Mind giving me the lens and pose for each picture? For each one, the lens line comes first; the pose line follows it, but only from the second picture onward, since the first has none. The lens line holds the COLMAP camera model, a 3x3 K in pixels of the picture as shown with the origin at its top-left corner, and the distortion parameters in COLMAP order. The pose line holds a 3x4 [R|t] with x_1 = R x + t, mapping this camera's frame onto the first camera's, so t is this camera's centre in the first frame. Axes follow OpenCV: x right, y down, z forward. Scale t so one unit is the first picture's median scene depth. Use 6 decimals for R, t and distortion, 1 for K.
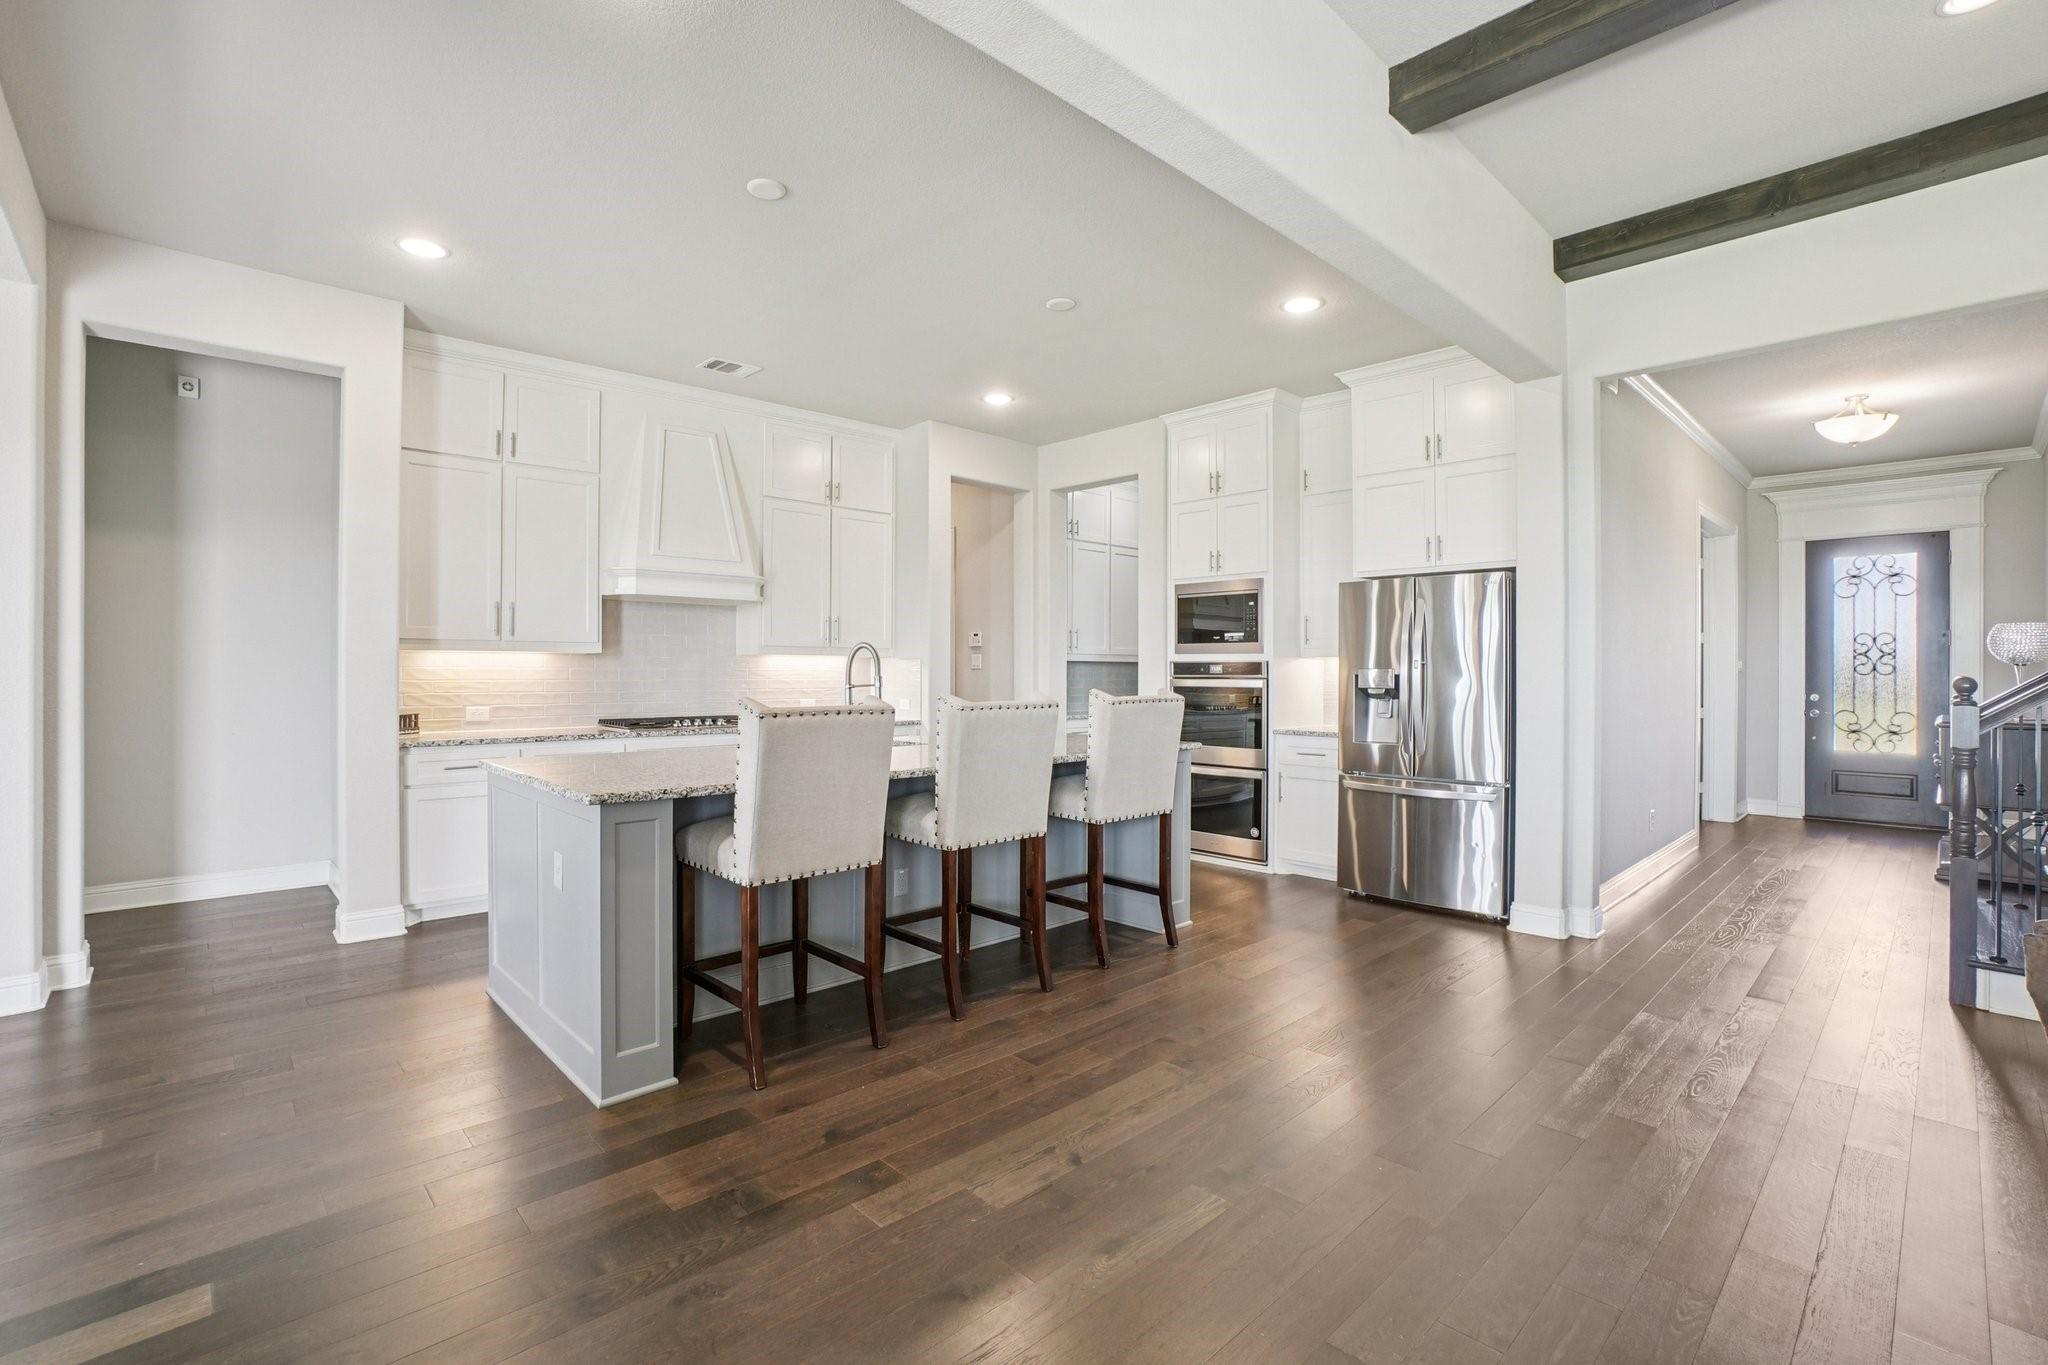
lens RADIAL K [[912.3, 0, 1017.9], [0, 912.3, 669.2], [0, 0, 1]] dist [-0.004312, 0.001766]
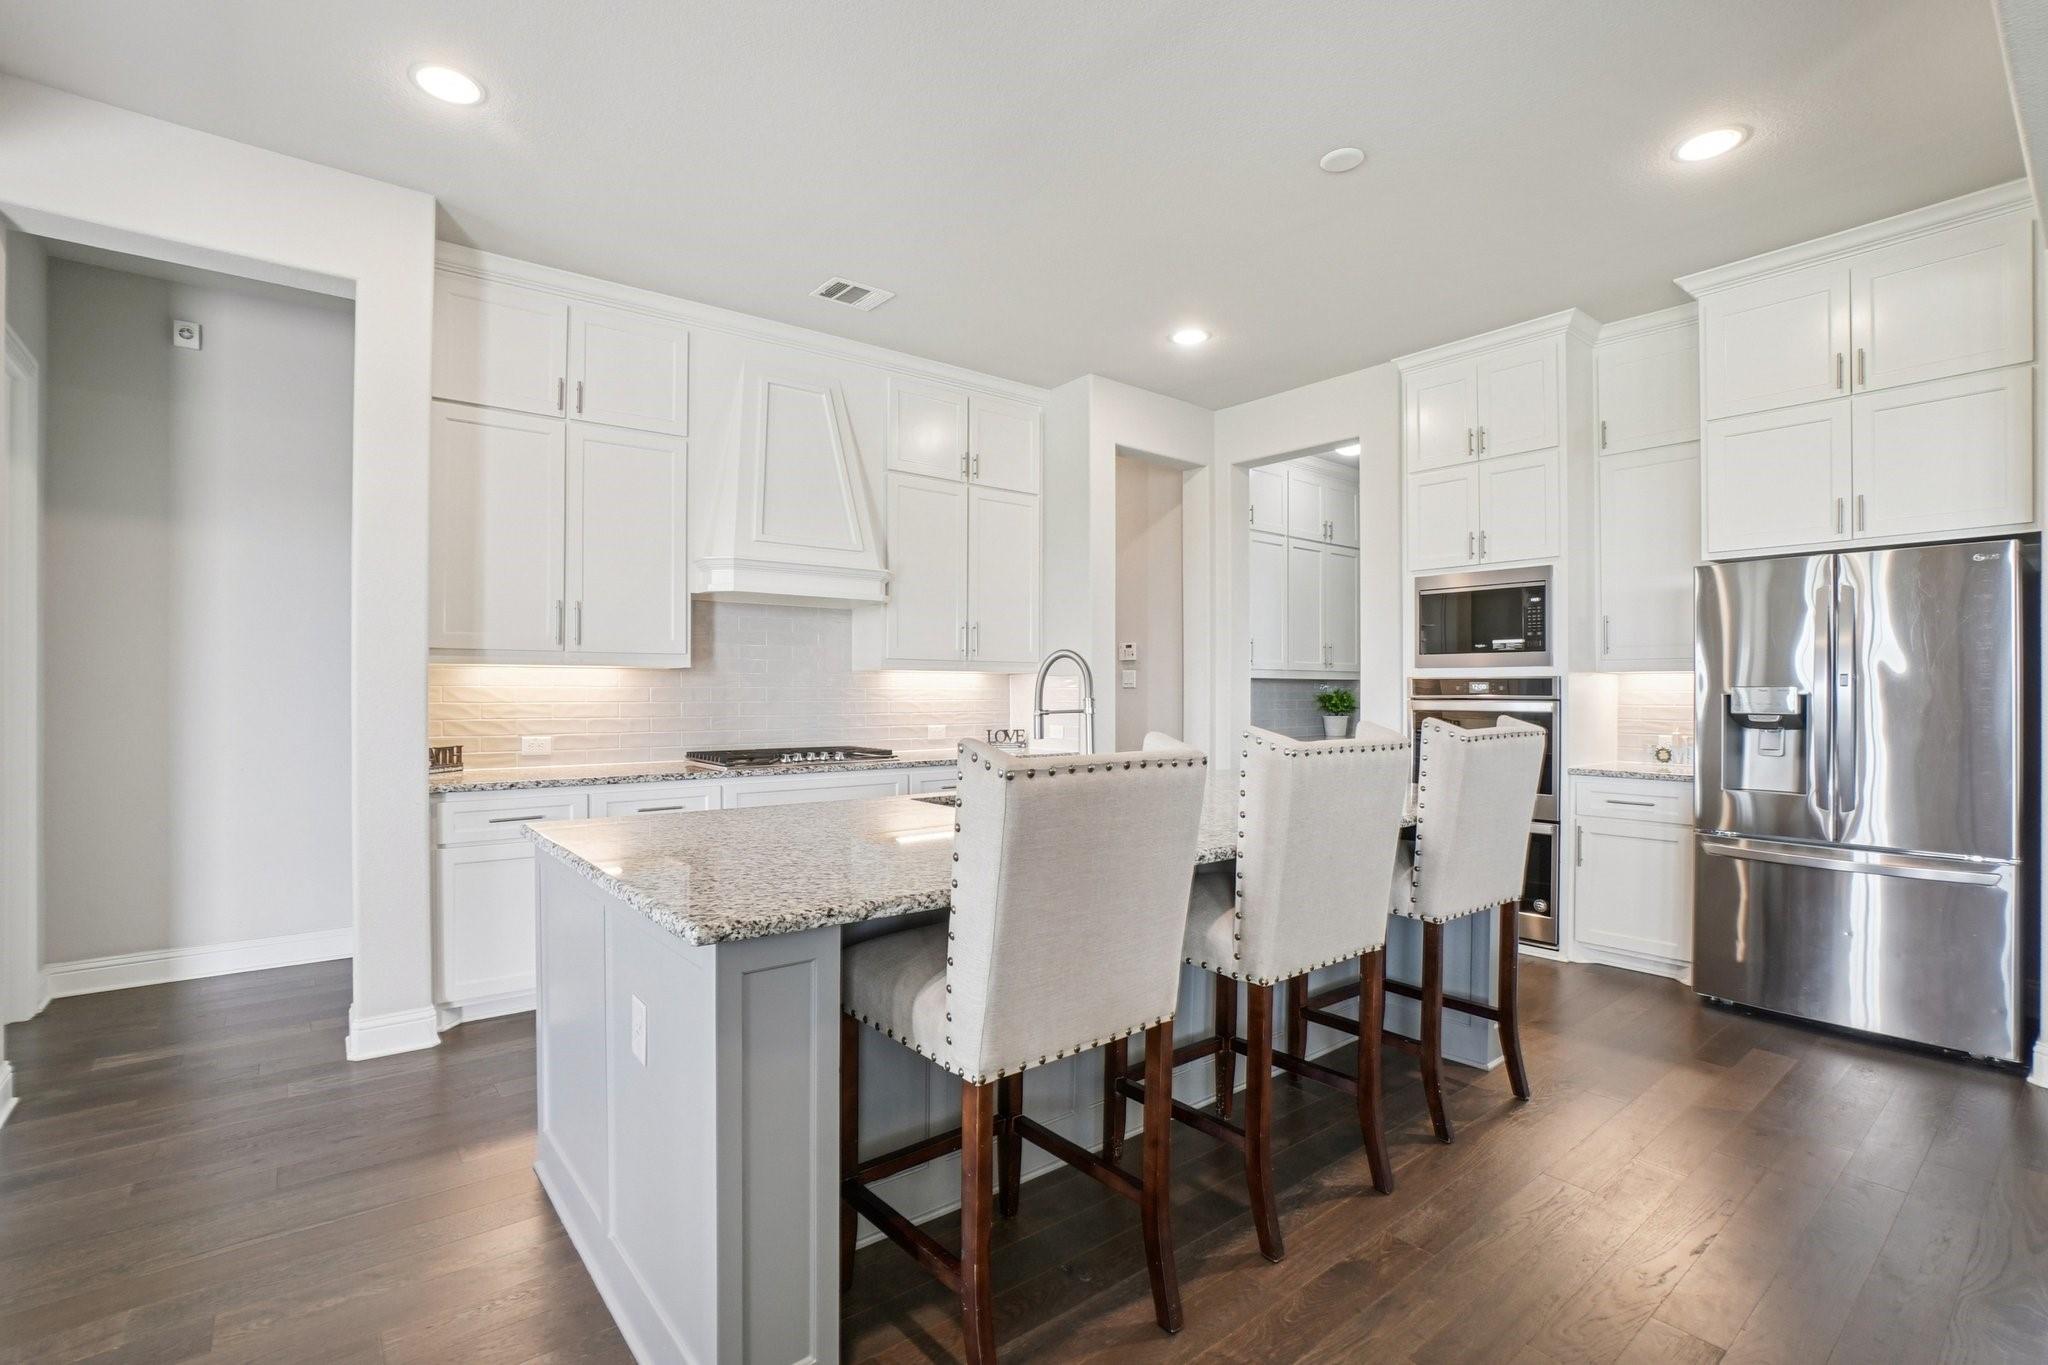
lens RADIAL K [[912.3, 0, 1022.2], [0, 912.3, 690.4], [0, 0, 1]] dist [-0.004312, 0.001766]
pose [[0.997841, -0.000695, -0.065671, -0.131944], [0.000867, 0.999996, 0.002603, 0.000246], [0.065669, -0.002654, 0.997838, 0.259062]]
